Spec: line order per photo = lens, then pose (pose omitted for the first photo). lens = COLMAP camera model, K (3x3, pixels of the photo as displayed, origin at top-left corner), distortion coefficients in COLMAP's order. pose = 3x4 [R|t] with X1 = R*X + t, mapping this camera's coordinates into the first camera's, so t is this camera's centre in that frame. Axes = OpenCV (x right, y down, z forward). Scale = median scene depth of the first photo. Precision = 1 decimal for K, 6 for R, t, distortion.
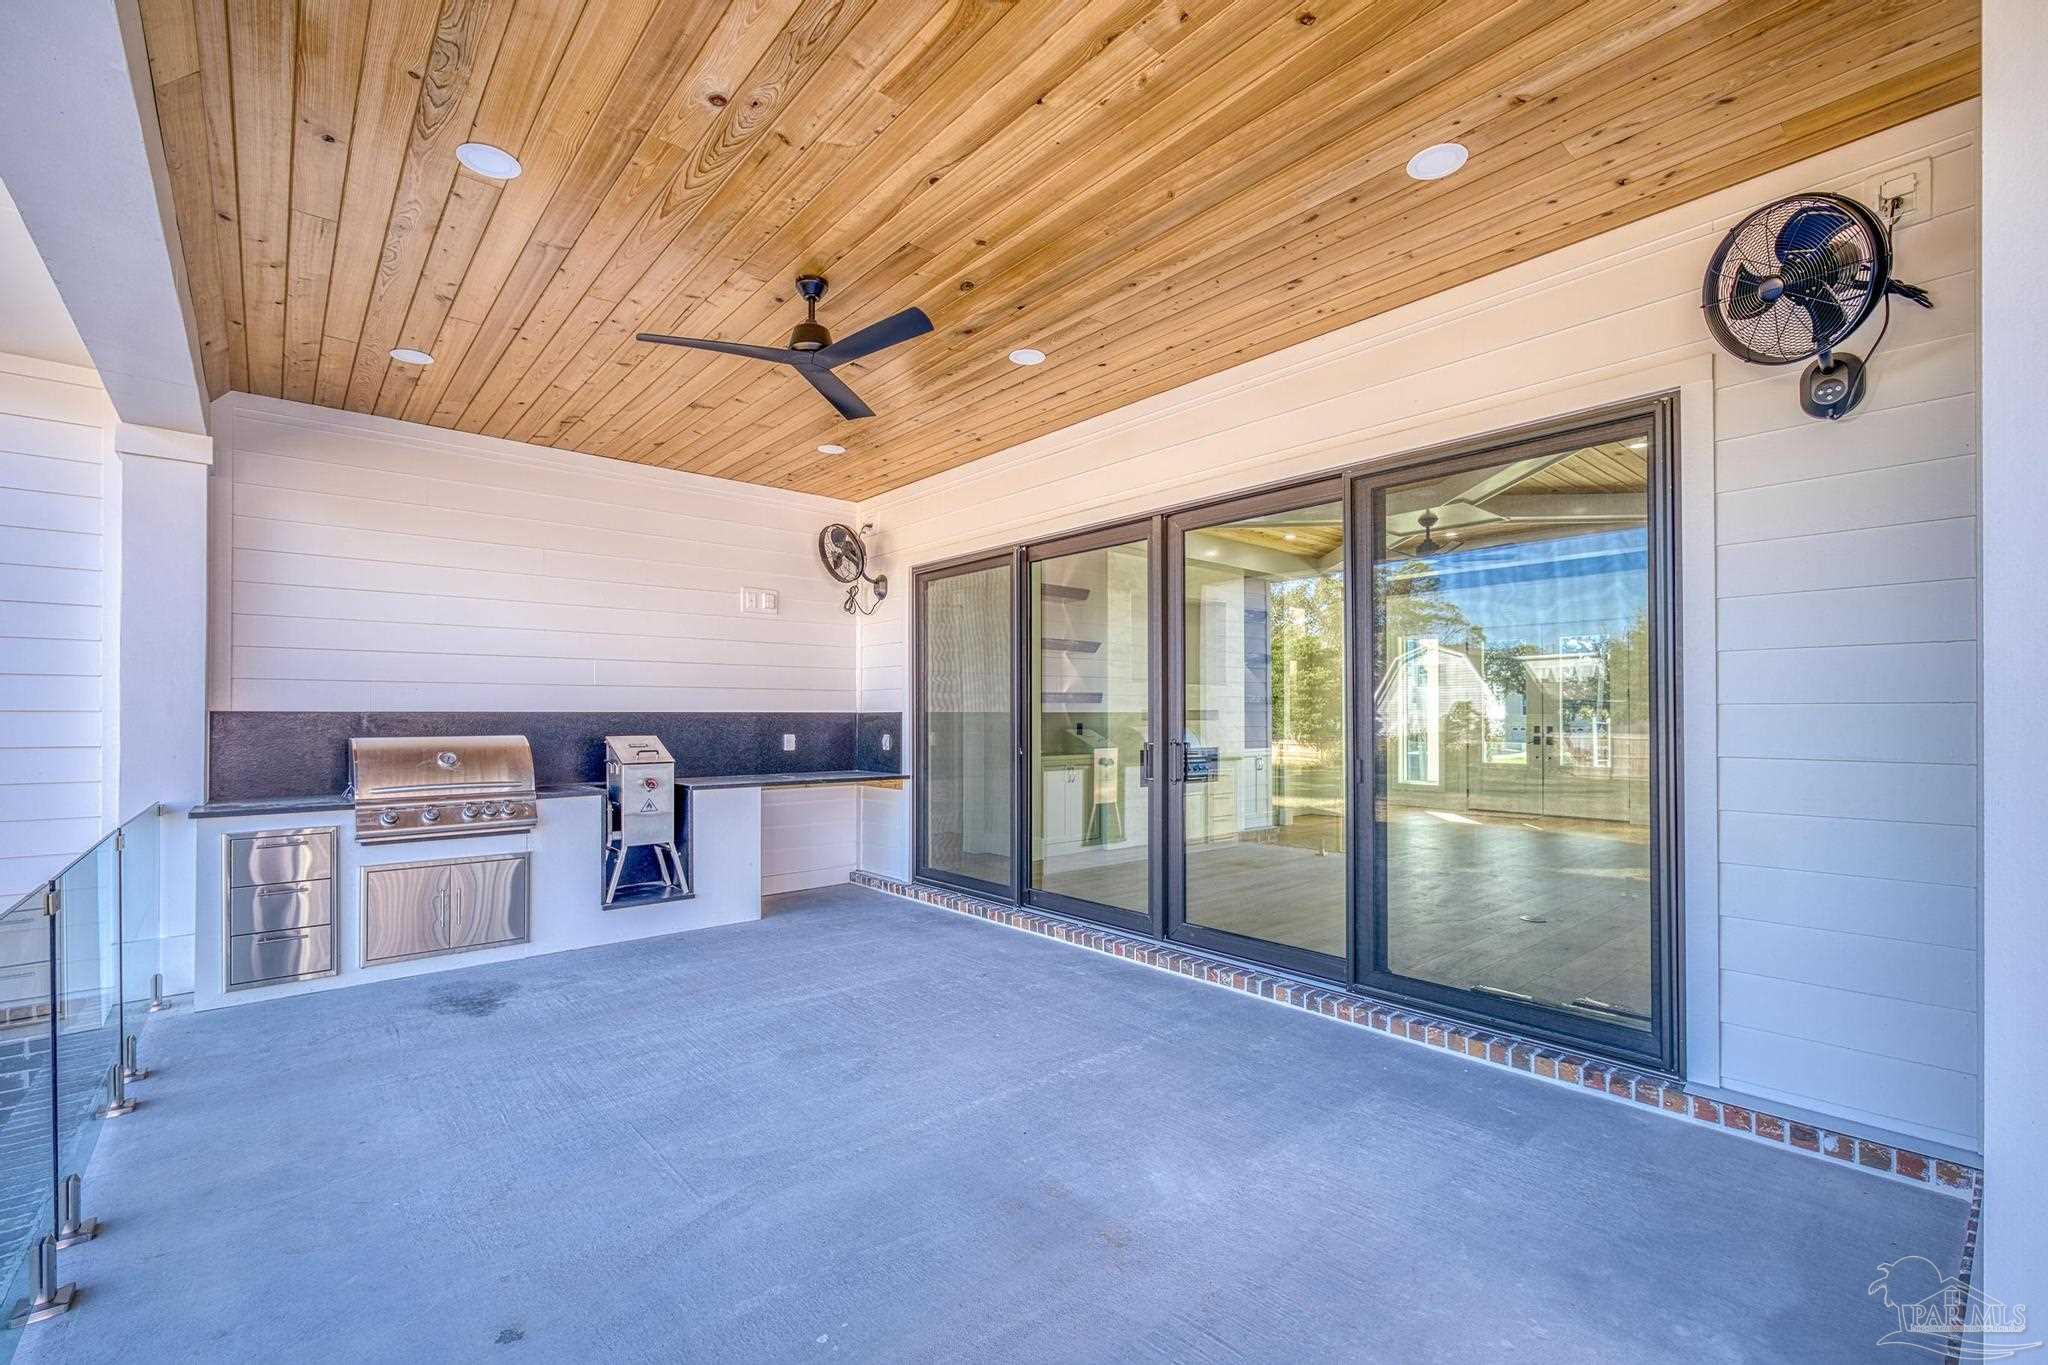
lens RADIAL K [[870.6, 0, 1016.0], [0, 870.6, 698.4], [0, 0, 1]] dist [-0.003336, 0.000074]
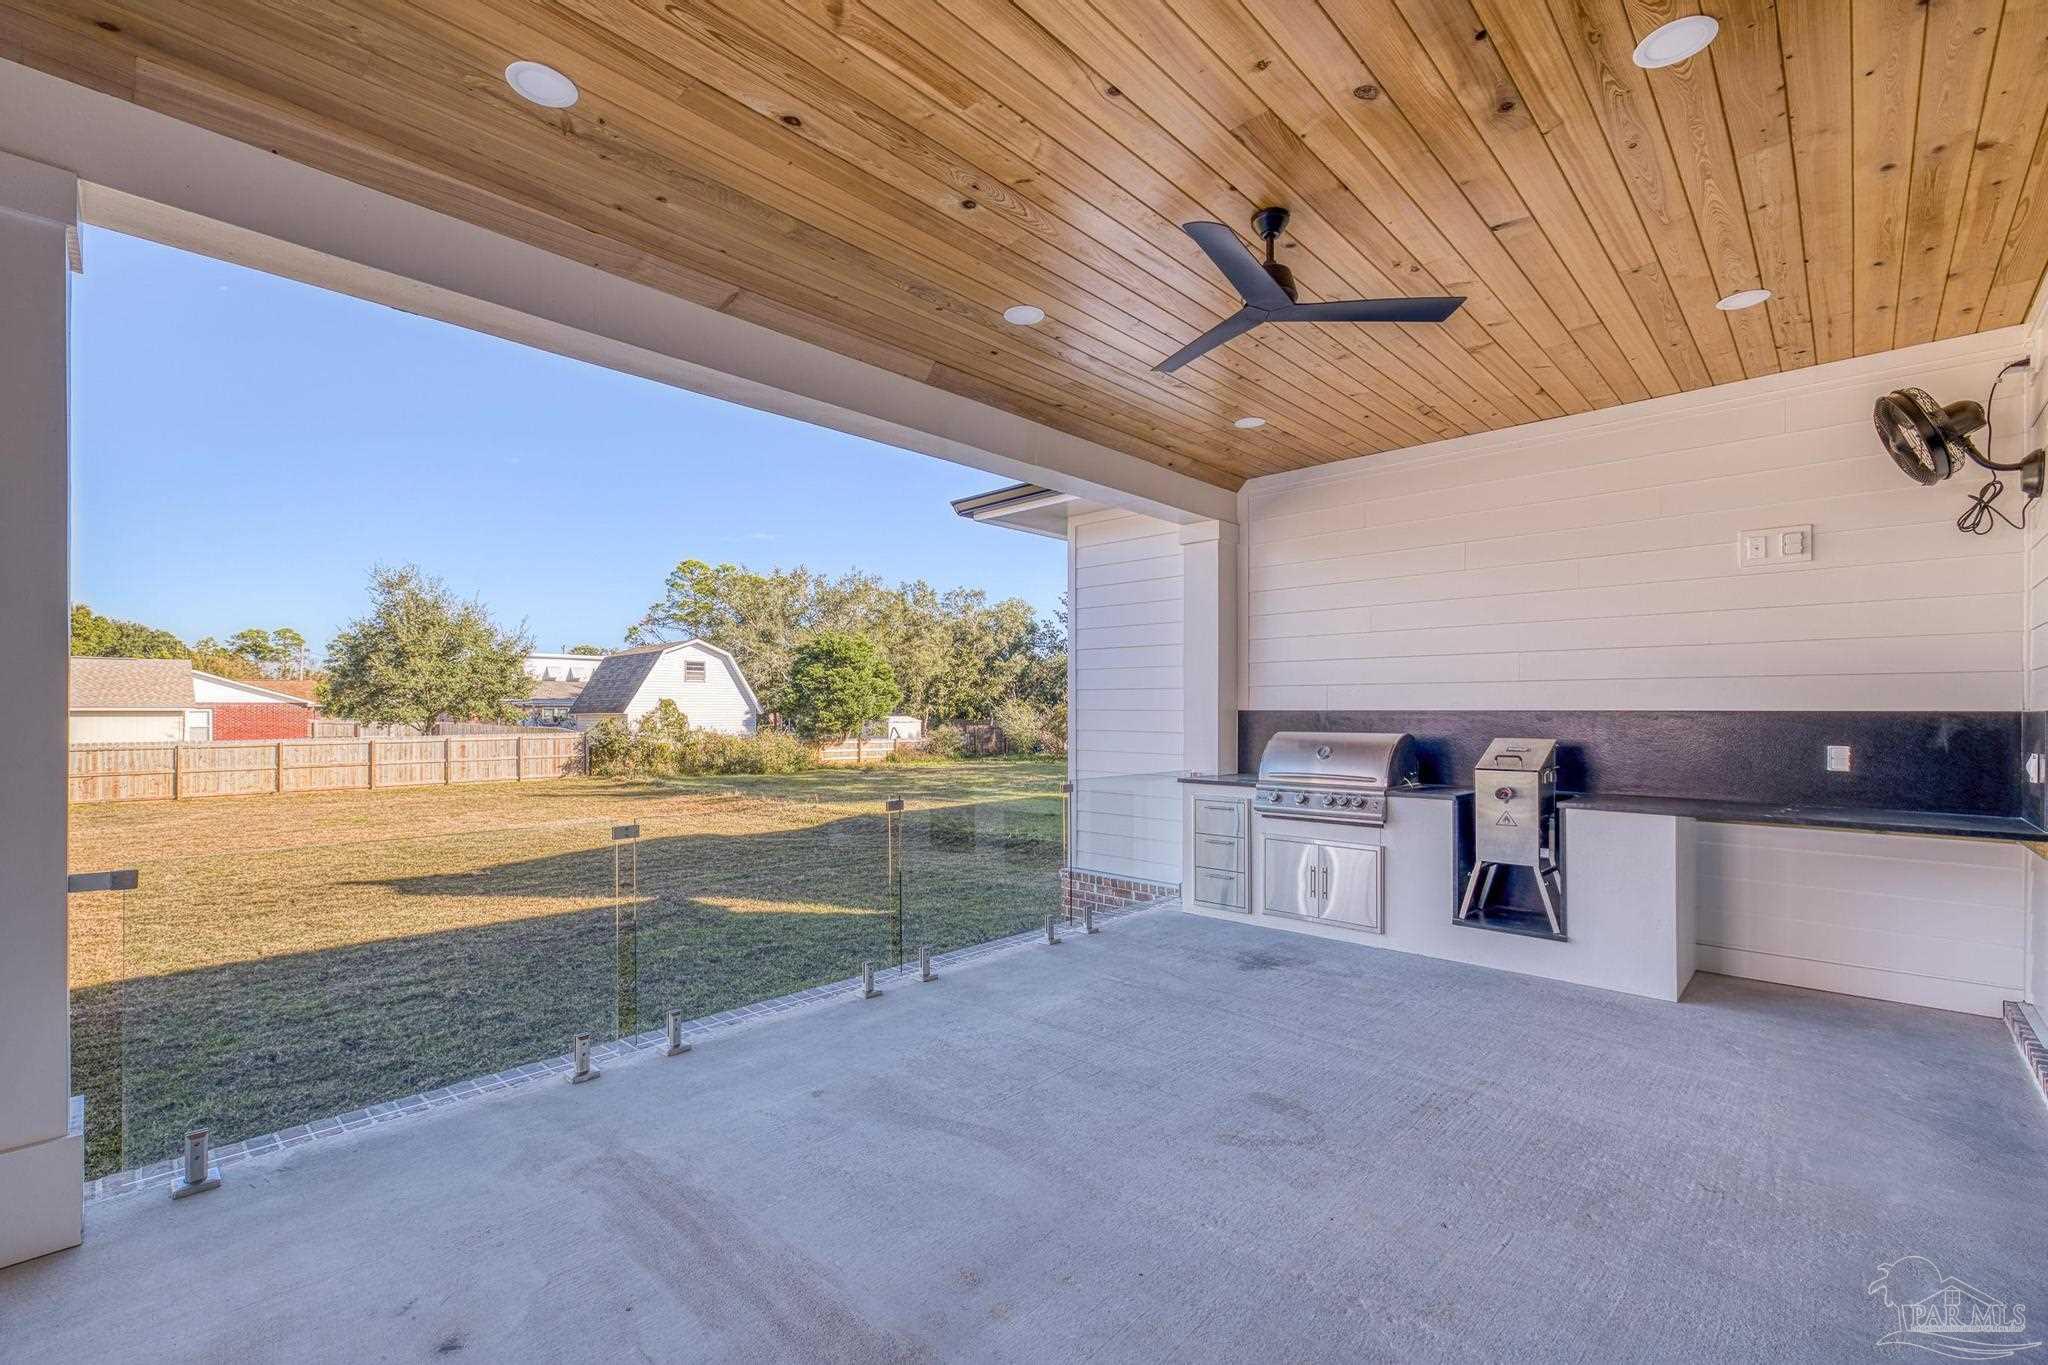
lens RADIAL K [[870.6, 0, 1019.2], [0, 870.6, 699.6], [0, 0, 1]] dist [-0.003336, 0.000074]
pose [[0.102565, -0.011675, -0.994658, 0.412004], [0.018602, 0.999779, -0.009817, 0.003857], [0.994552, -0.017496, 0.102760, 0.453389]]
